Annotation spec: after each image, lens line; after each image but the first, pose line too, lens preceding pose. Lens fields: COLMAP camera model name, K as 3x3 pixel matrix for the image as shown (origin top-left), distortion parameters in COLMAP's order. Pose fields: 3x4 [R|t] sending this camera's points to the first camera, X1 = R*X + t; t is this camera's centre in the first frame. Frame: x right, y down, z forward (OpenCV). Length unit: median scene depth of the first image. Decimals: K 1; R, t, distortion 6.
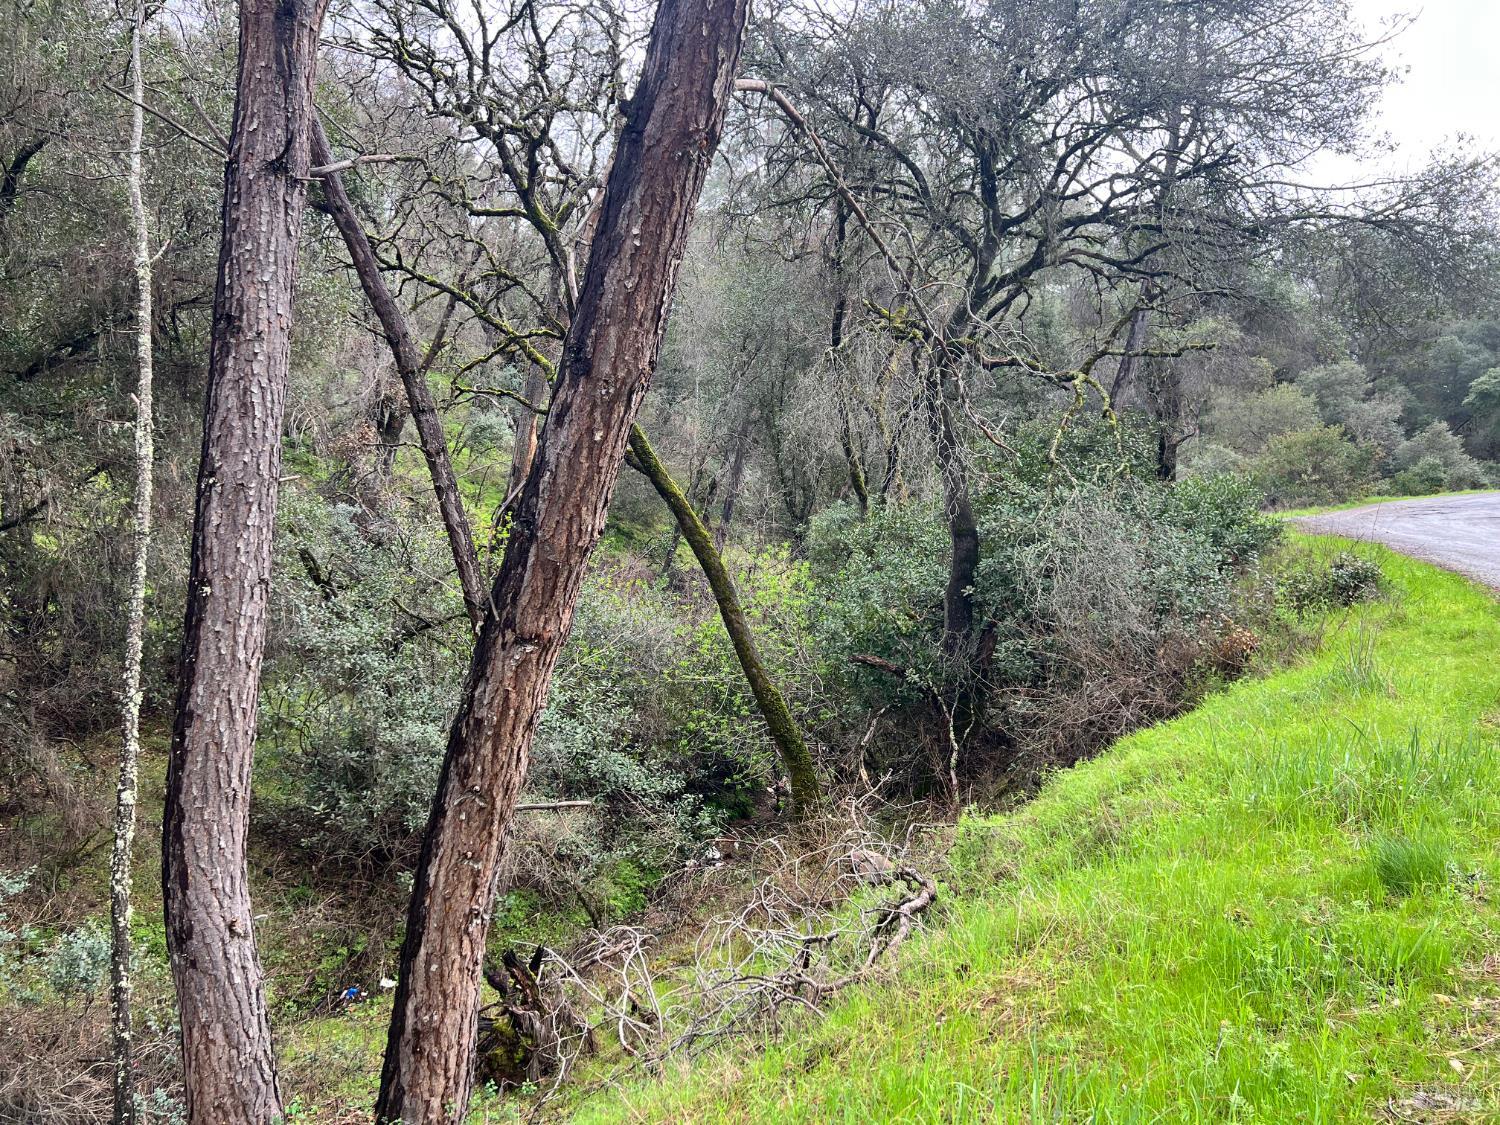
lens RADIAL K [[1142.9, 0, 746.8], [0, 1142.9, 569.7], [0, 0, 1]] dist [0.086423, -0.104609]
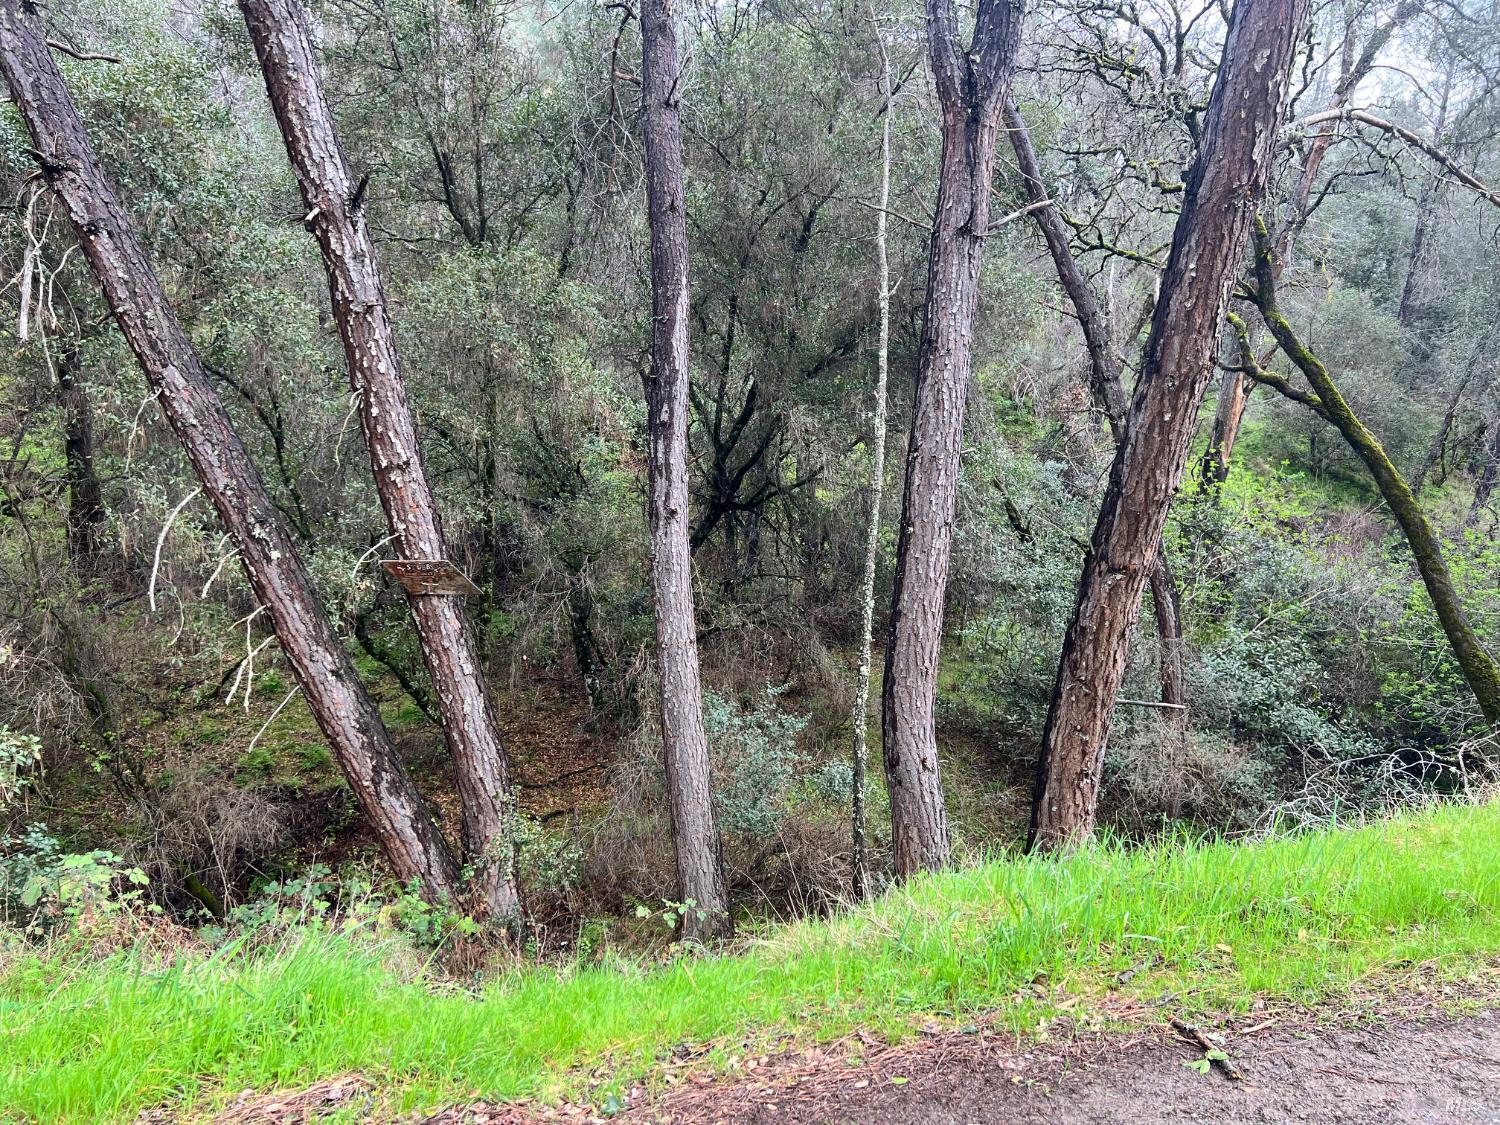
lens RADIAL K [[1142.9, 0, 746.8], [0, 1142.9, 569.7], [0, 0, 1]] dist [0.086423, -0.104609]
pose [[0.818349, 0.039666, -0.573351, 0.198021], [-0.016352, 0.998819, 0.045762, 0.005615], [0.574488, -0.028074, 0.818031, -0.308726]]
